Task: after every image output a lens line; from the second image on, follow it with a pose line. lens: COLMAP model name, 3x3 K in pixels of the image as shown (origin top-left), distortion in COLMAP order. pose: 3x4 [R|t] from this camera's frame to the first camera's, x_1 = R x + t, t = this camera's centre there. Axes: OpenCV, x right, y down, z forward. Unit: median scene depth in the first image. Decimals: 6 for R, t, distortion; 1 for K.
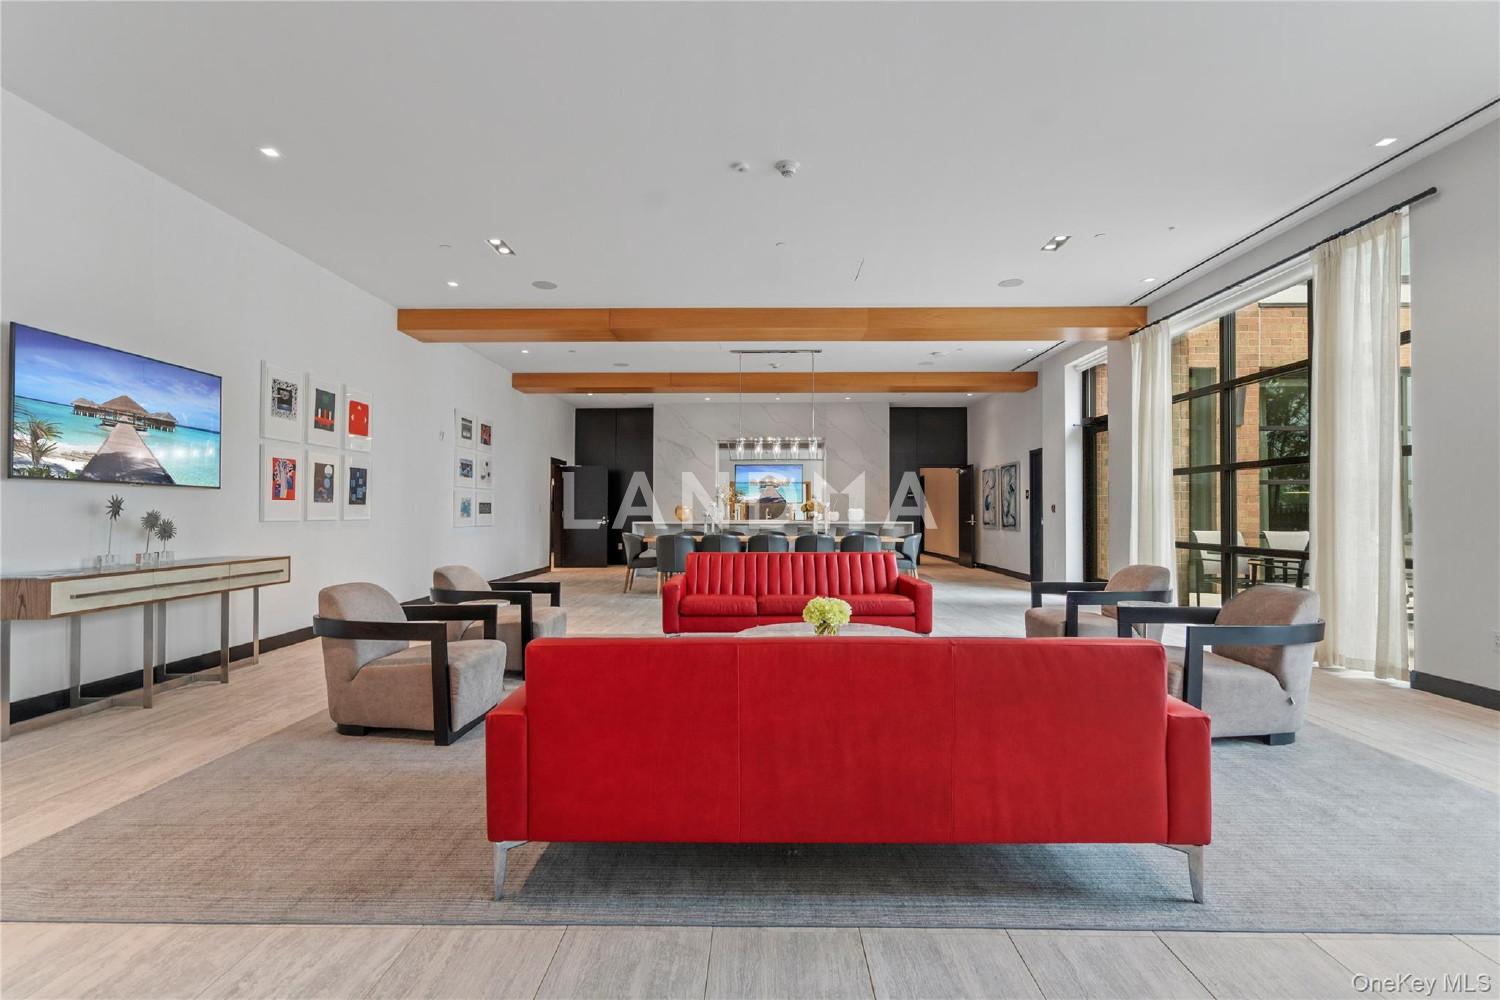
lens RADIAL K [[710.7, 0, 750.0], [0, 710.7, 500.0], [0, 0, 1]] dist [0.002731, 0.000563]
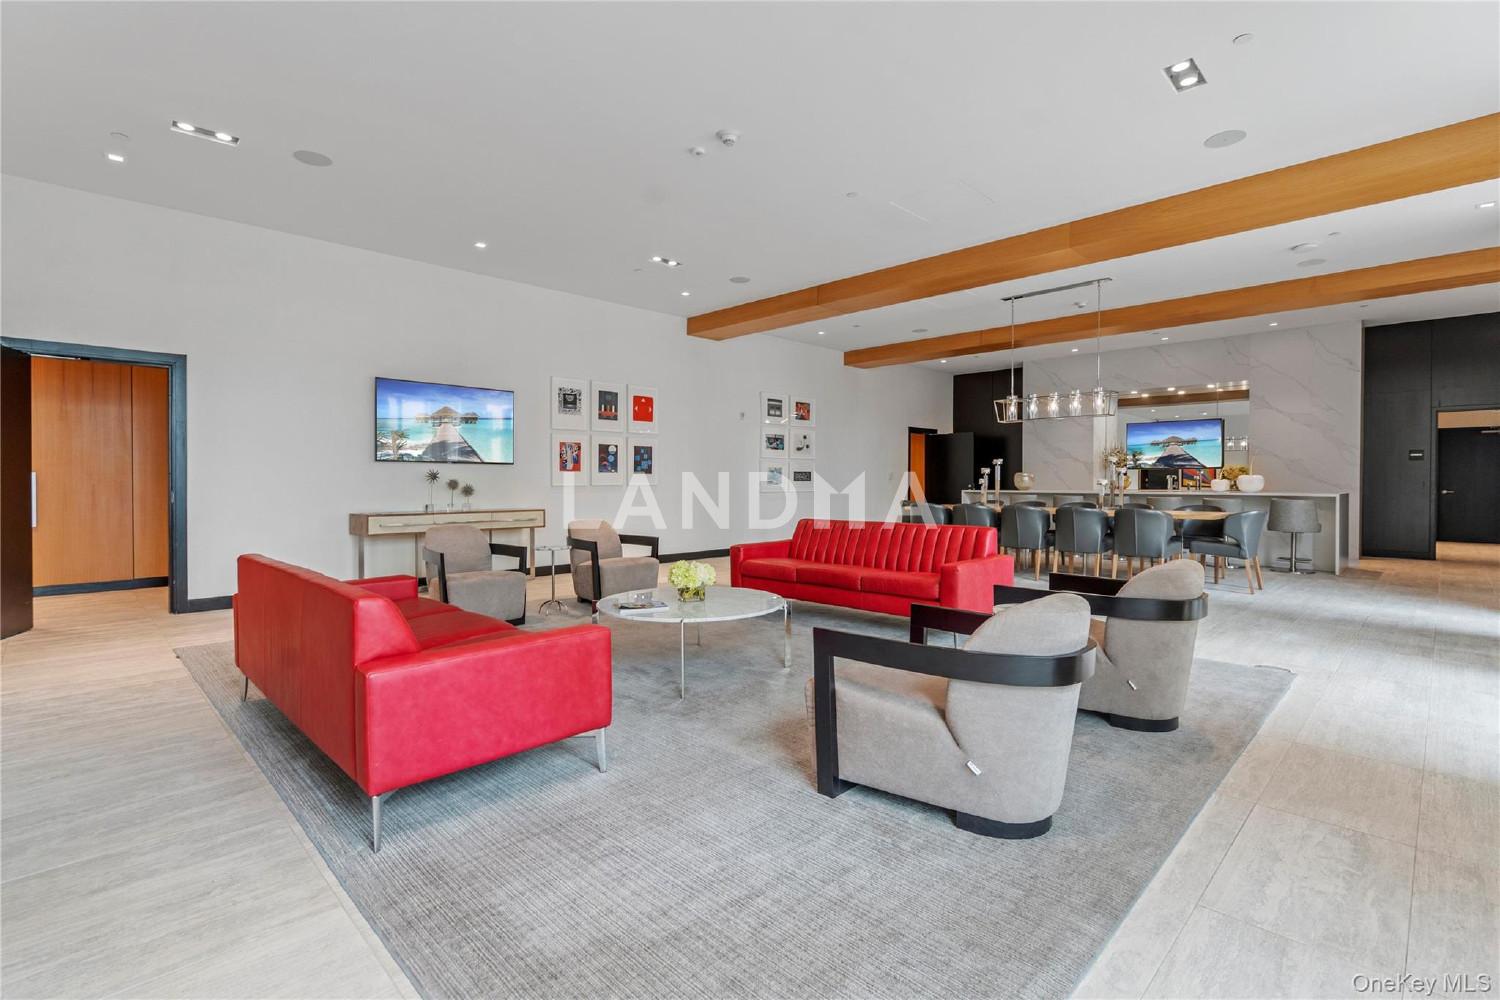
lens RADIAL K [[703.9, 0, 750.0], [0, 703.9, 500.0], [0, 0, 1]] dist [-0.013784, 0.000231]
pose [[0.717414, 0.021555, -0.696314, 0.550649], [0.010762, 0.999059, 0.042015, 0.002351], [0.696564, -0.037636, 0.716507, 0.210000]]
